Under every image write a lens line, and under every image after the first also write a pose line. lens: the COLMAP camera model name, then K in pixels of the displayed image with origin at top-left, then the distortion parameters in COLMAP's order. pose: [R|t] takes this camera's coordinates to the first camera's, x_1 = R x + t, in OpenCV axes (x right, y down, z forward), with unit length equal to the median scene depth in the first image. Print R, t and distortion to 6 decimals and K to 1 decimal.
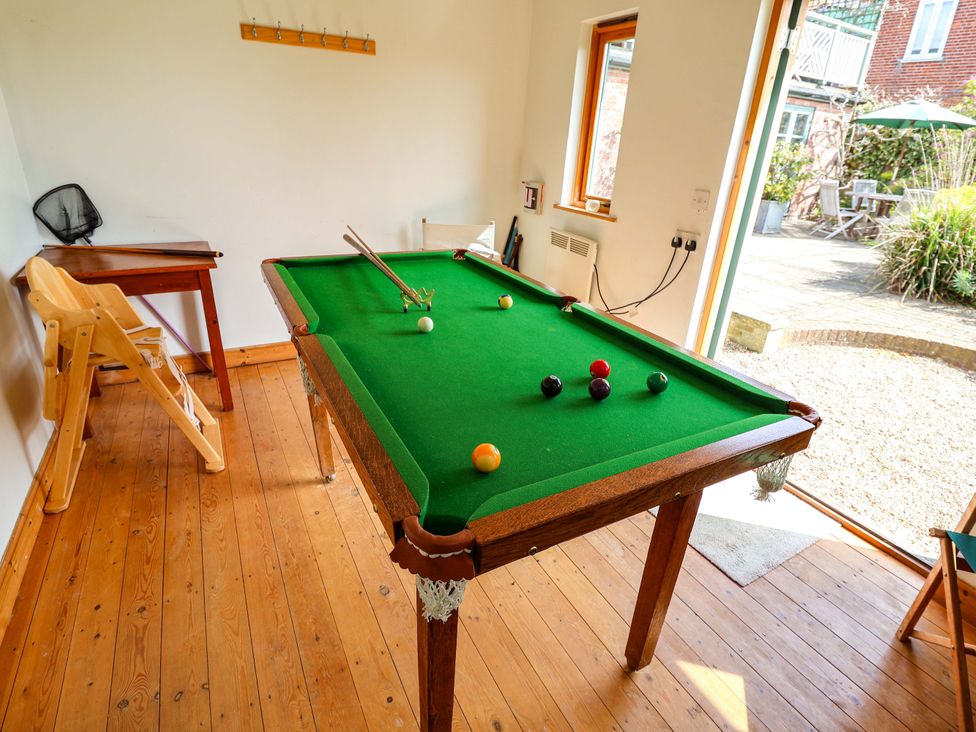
lens RADIAL K [[507.8, 0, 489.0], [0, 507.8, 351.8], [0, 0, 1]] dist [0.001489, -0.014933]
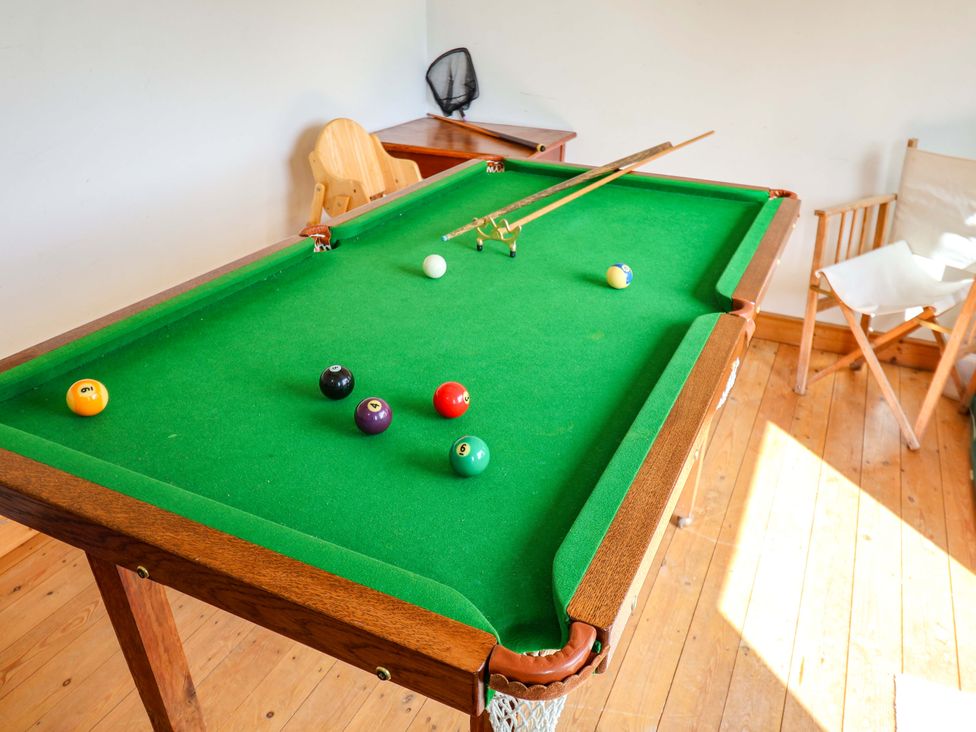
lens RADIAL K [[771.6, 0, 490.8], [0, 771.6, 349.1], [0, 0, 1]] dist [-0.005195, -0.003832]
pose [[0.590811, 0.318818, -0.741146, 0.372686], [-0.298022, 0.939884, 0.166738, -0.075563], [0.749750, 0.122367, 0.650308, 0.217699]]
